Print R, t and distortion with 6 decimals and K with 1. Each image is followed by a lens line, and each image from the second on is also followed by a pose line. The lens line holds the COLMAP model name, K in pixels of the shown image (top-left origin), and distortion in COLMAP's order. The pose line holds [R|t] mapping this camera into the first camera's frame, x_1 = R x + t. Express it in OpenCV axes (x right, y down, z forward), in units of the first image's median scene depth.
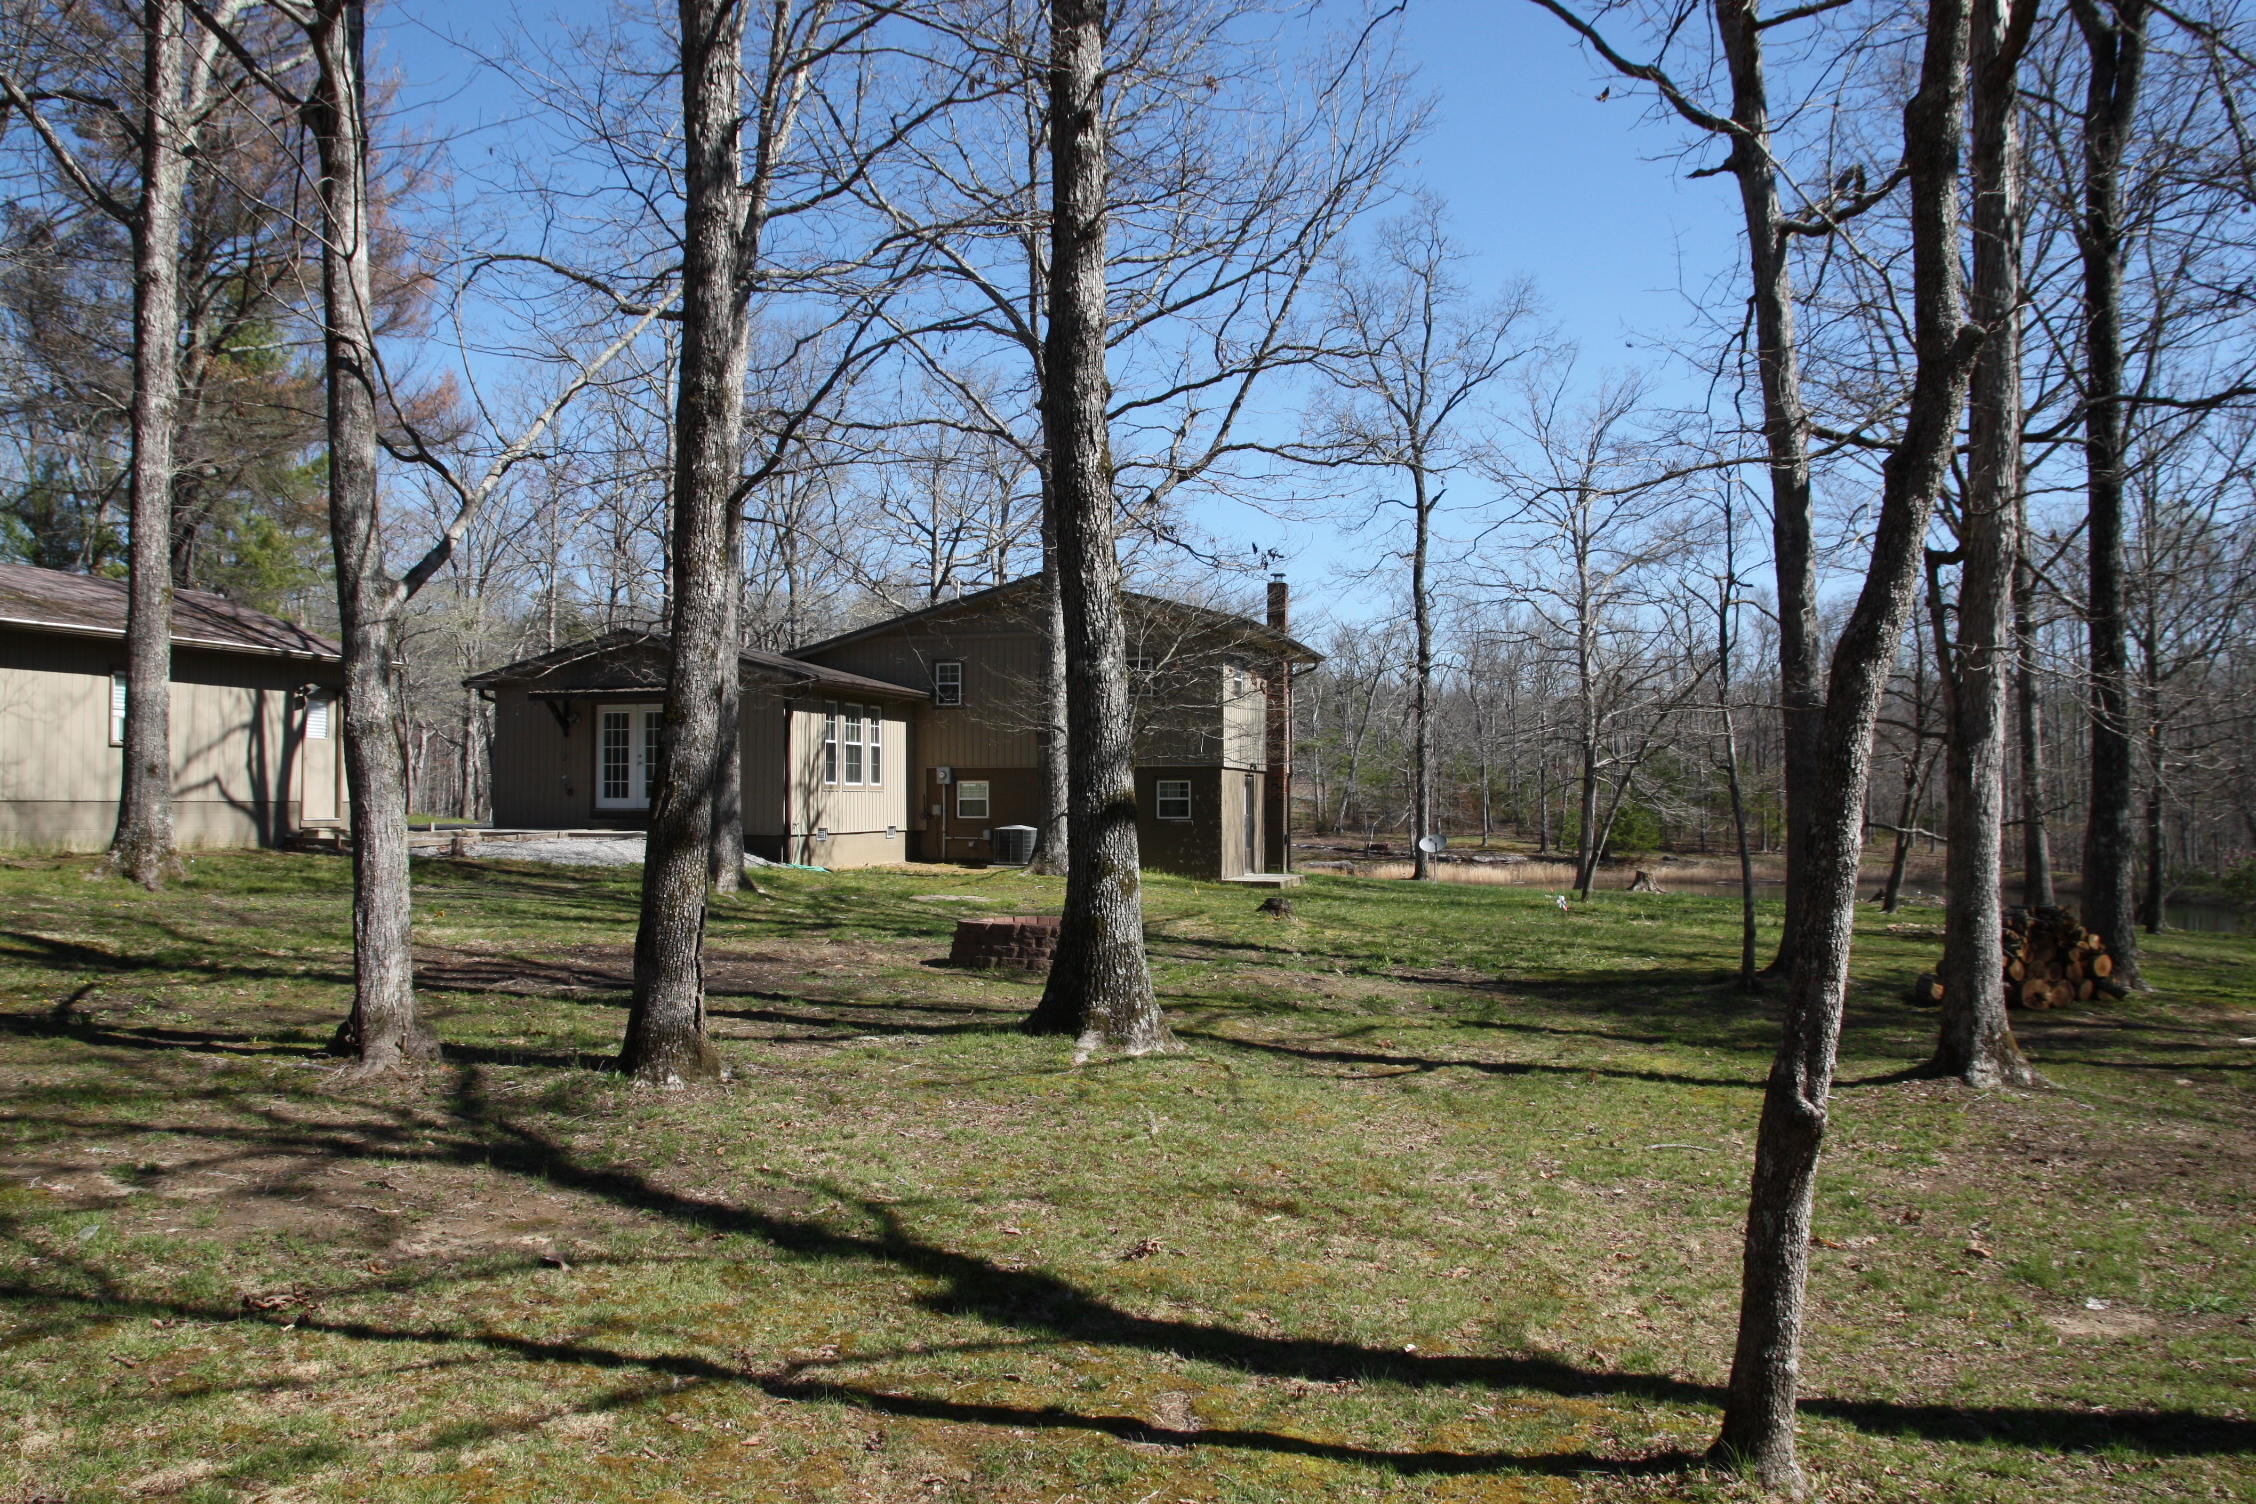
lens RADIAL K [[1780.7, 0, 1128.3], [0, 1780.7, 757.1], [0, 0, 1]] dist [-0.093084, 0.031459]
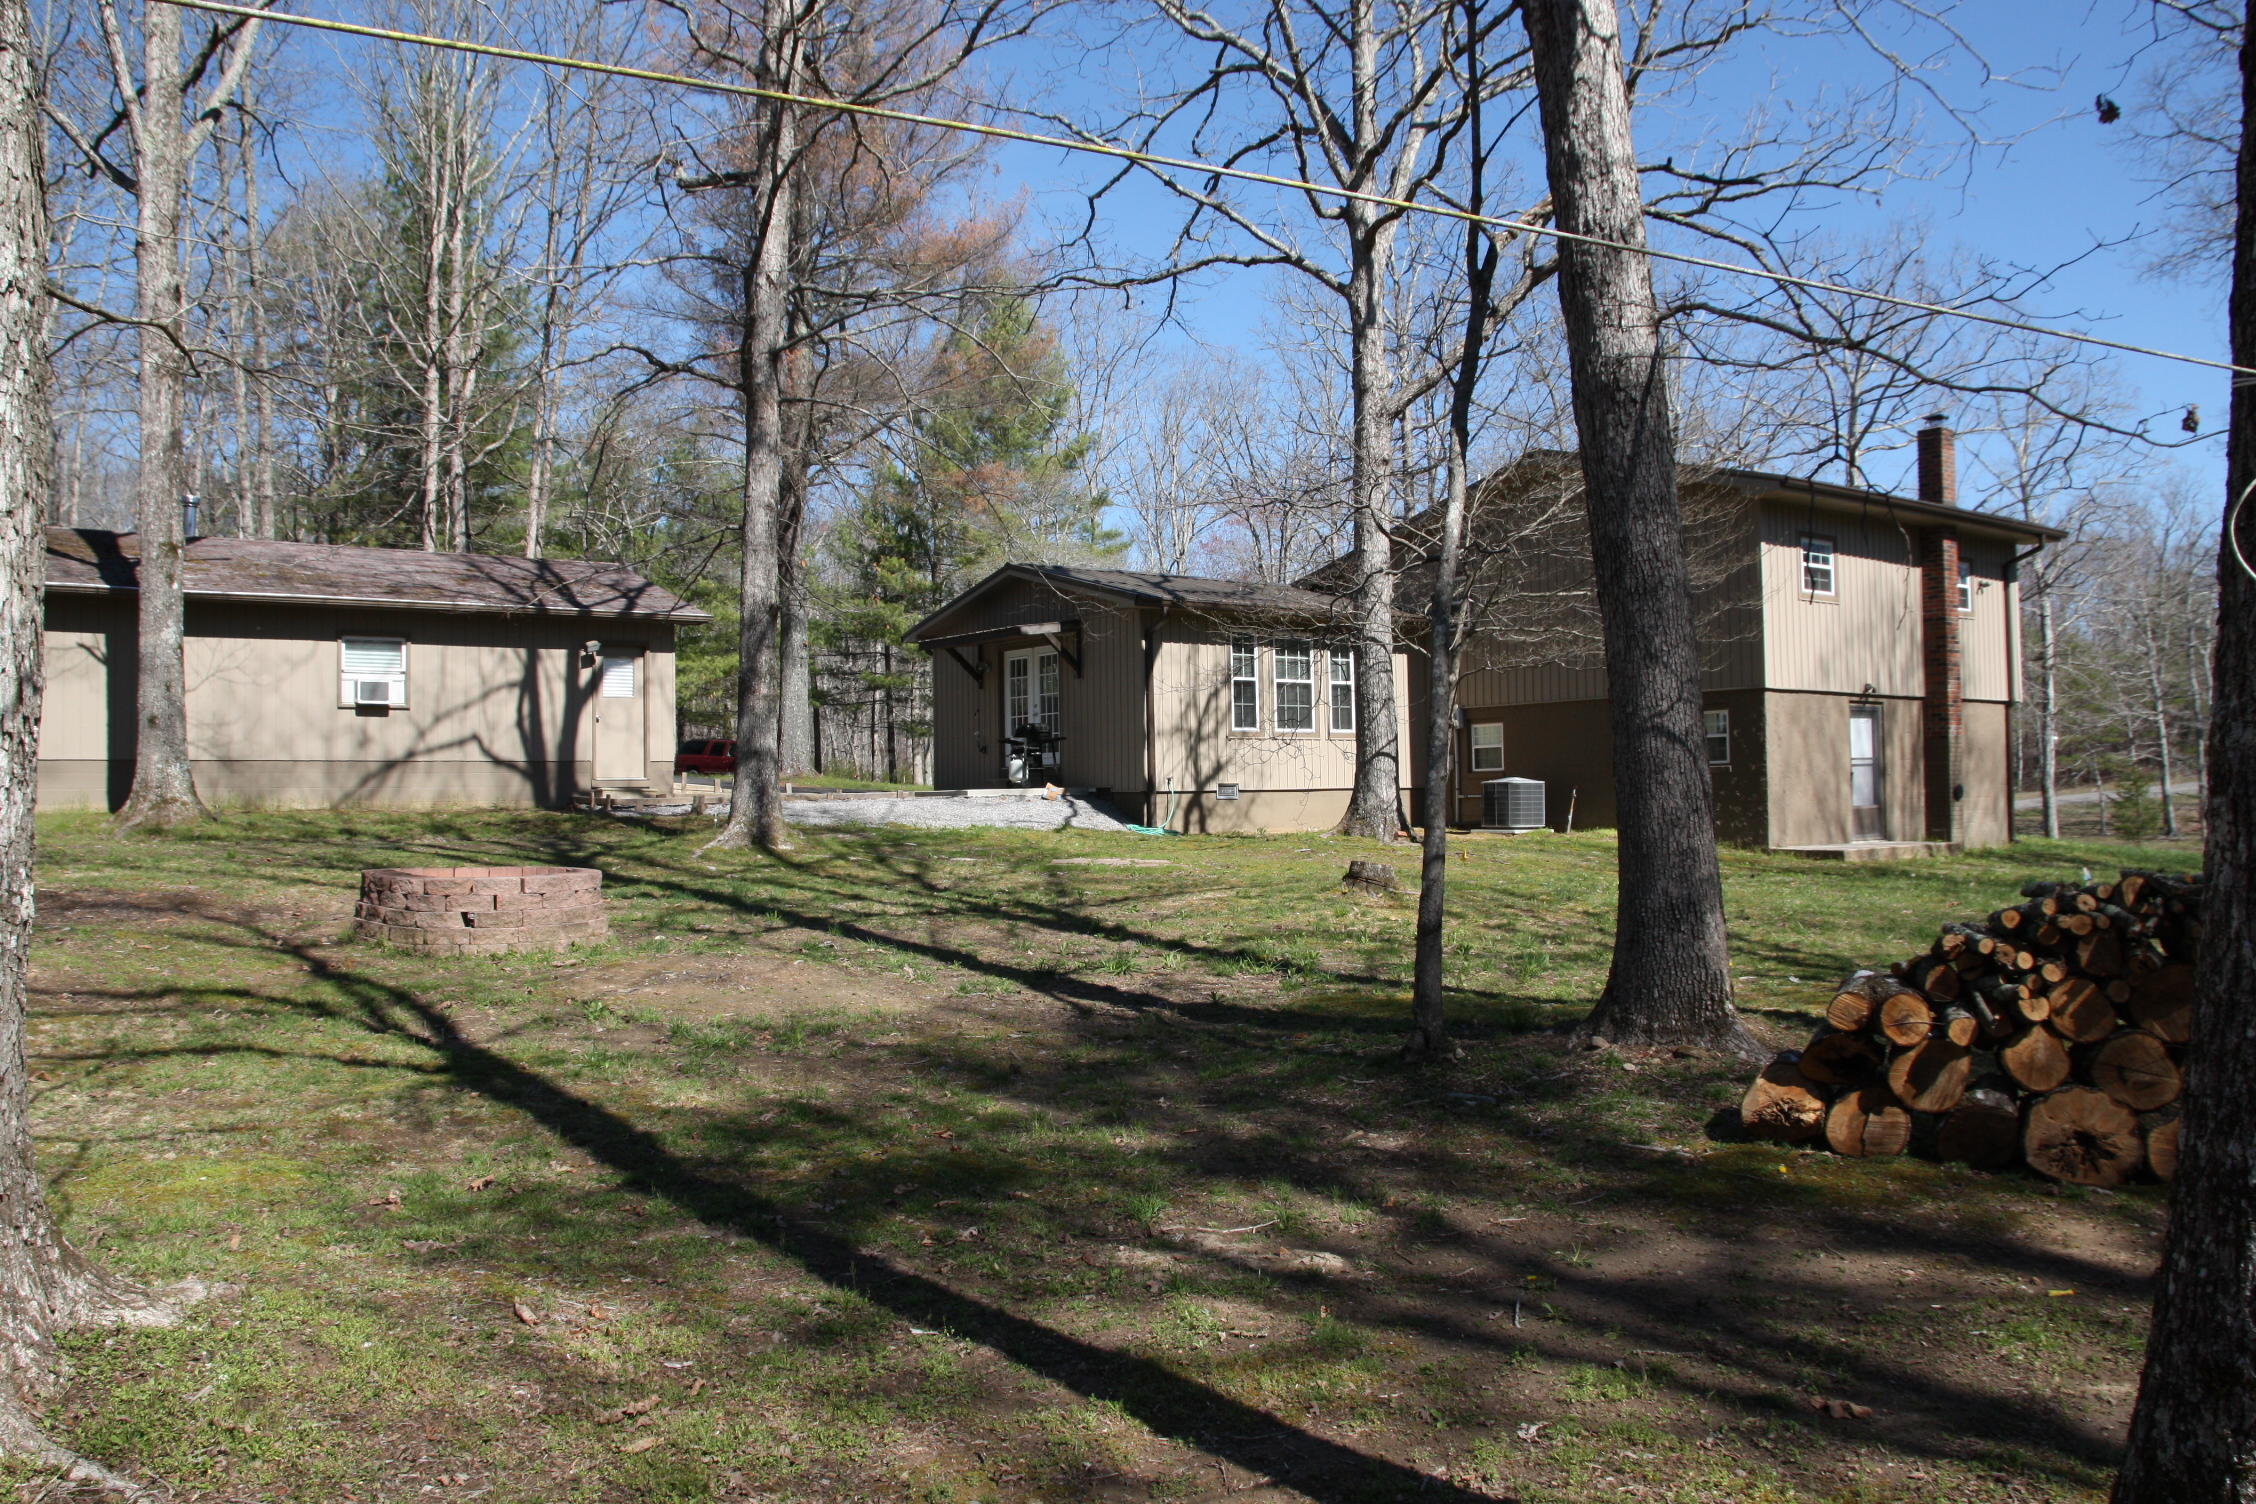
lens RADIAL K [[1780.7, 0, 1134.5], [0, 1780.7, 746.1], [0, 0, 1]] dist [-0.093084, 0.031459]
pose [[0.796257, -0.025169, -0.604434, 0.311631], [0.030185, 0.999543, -0.001857, 0.024111], [0.604204, -0.016766, 0.796653, 0.329052]]
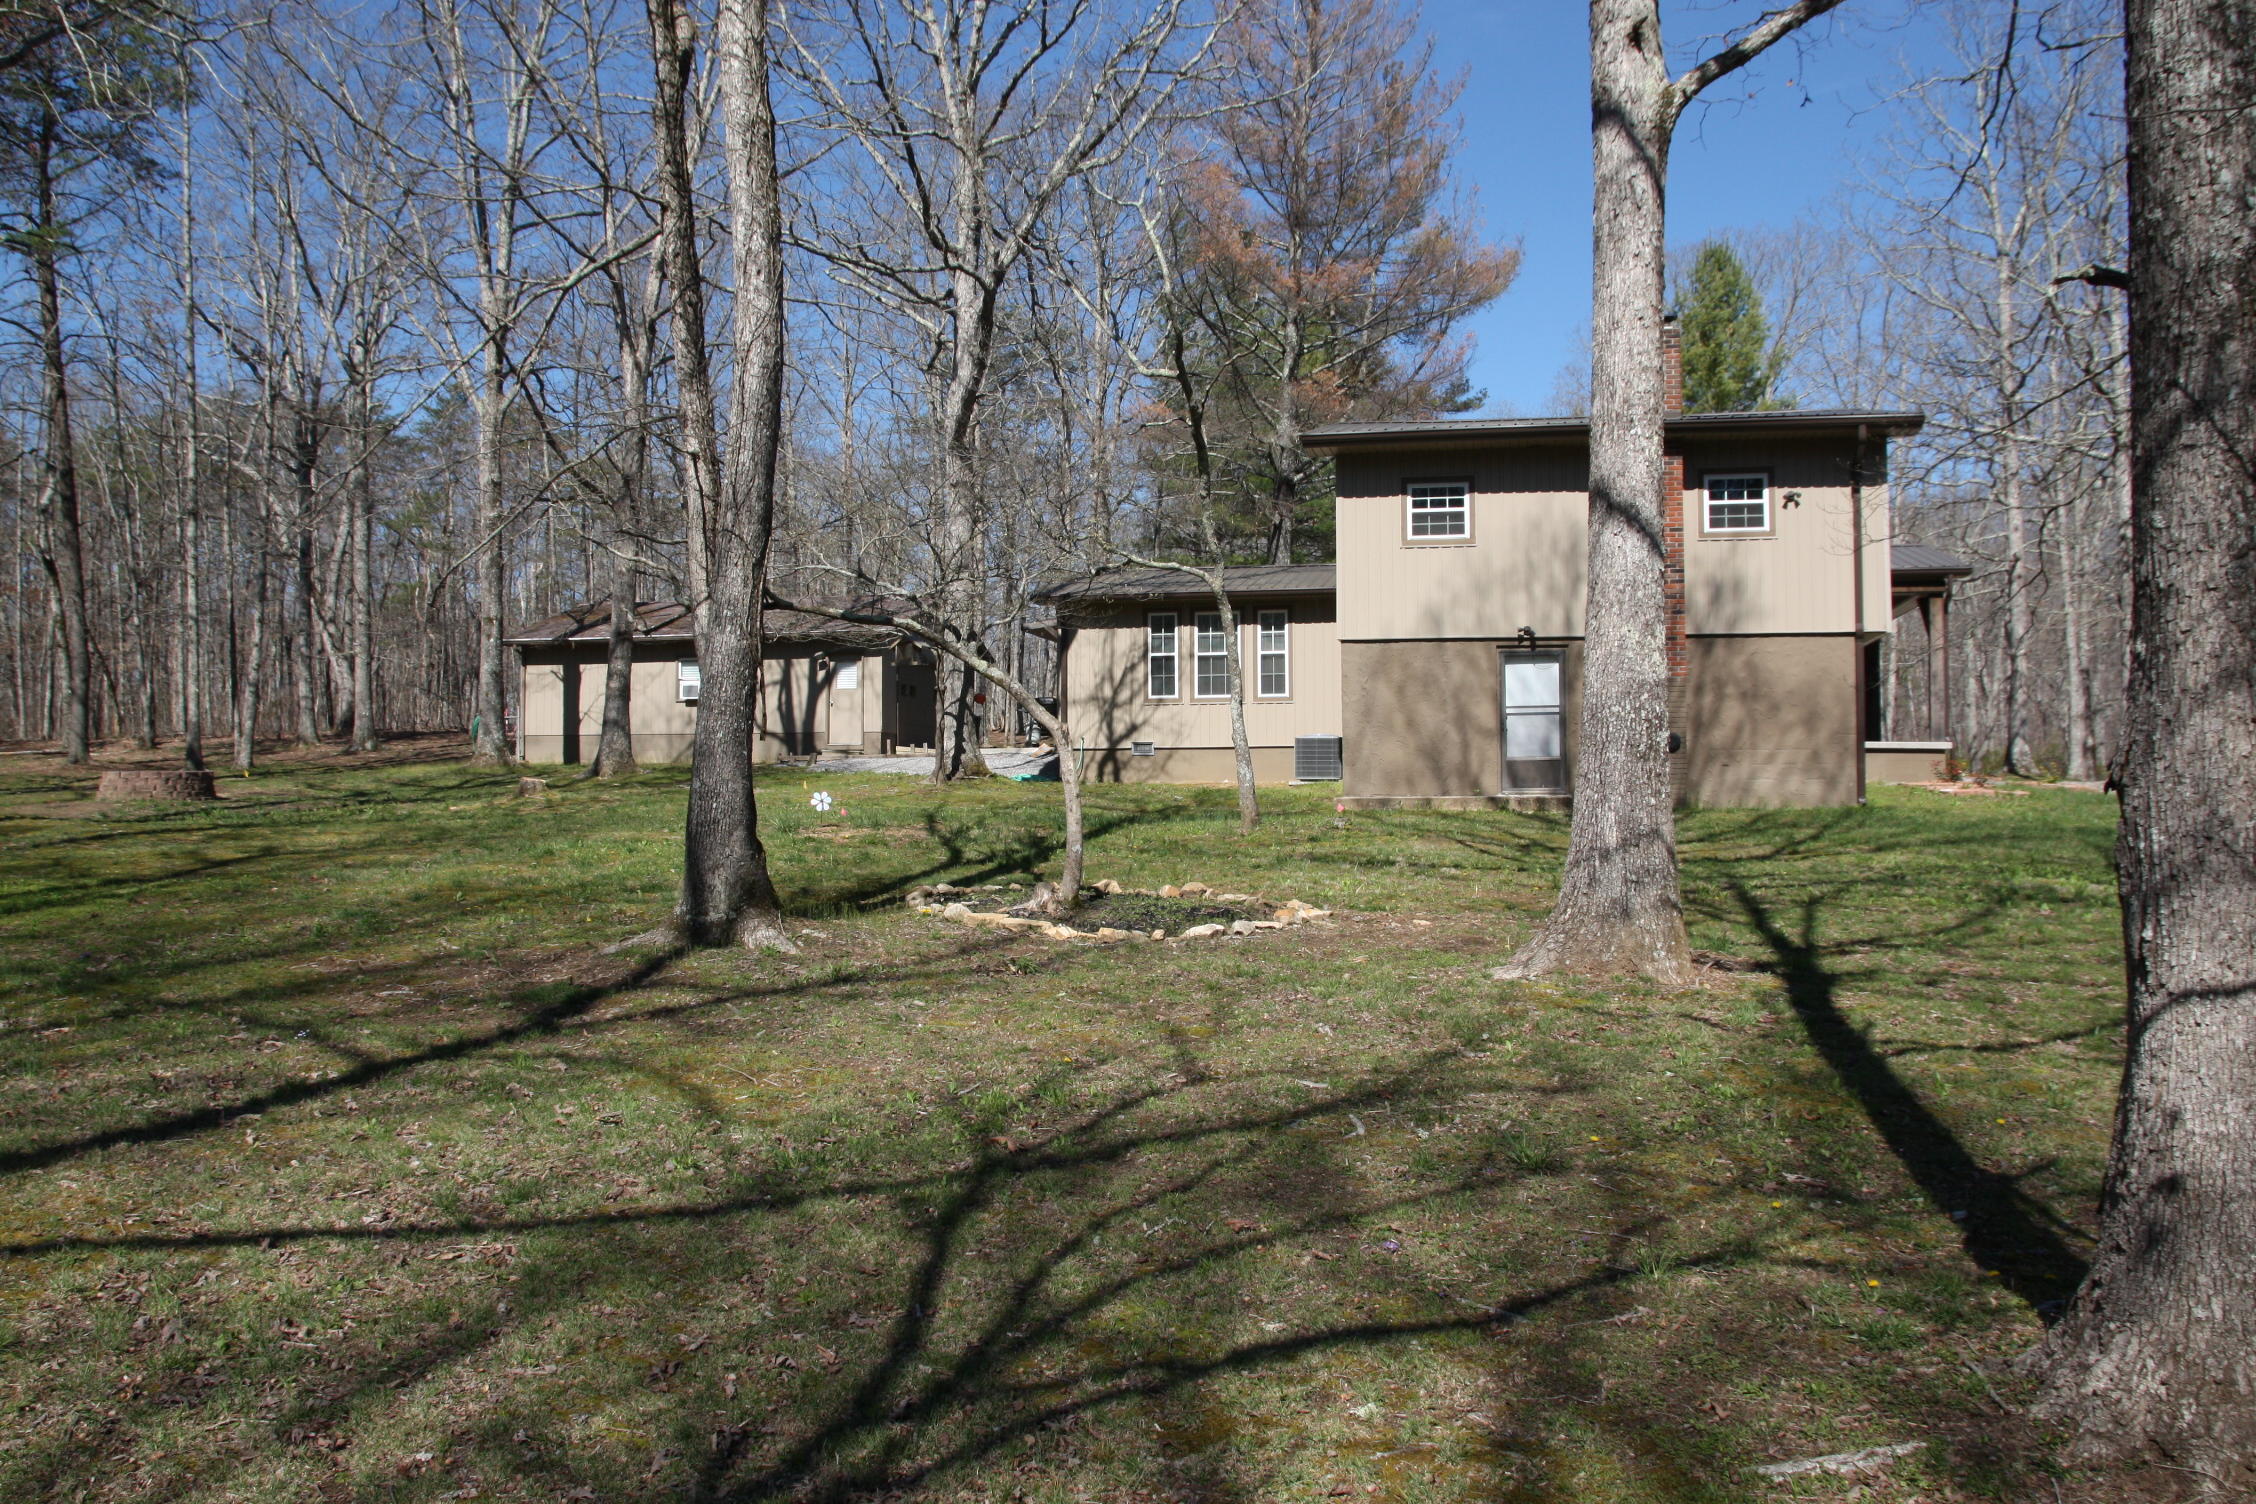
lens RADIAL K [[1780.7, 0, 1135.0], [0, 1780.7, 765.9], [0, 0, 1]] dist [-0.093084, 0.031459]
pose [[0.045675, -0.018876, -0.998778, 0.873205], [0.030513, 0.999381, -0.017492, 0.074860], [0.998490, -0.029677, 0.046222, 1.000363]]
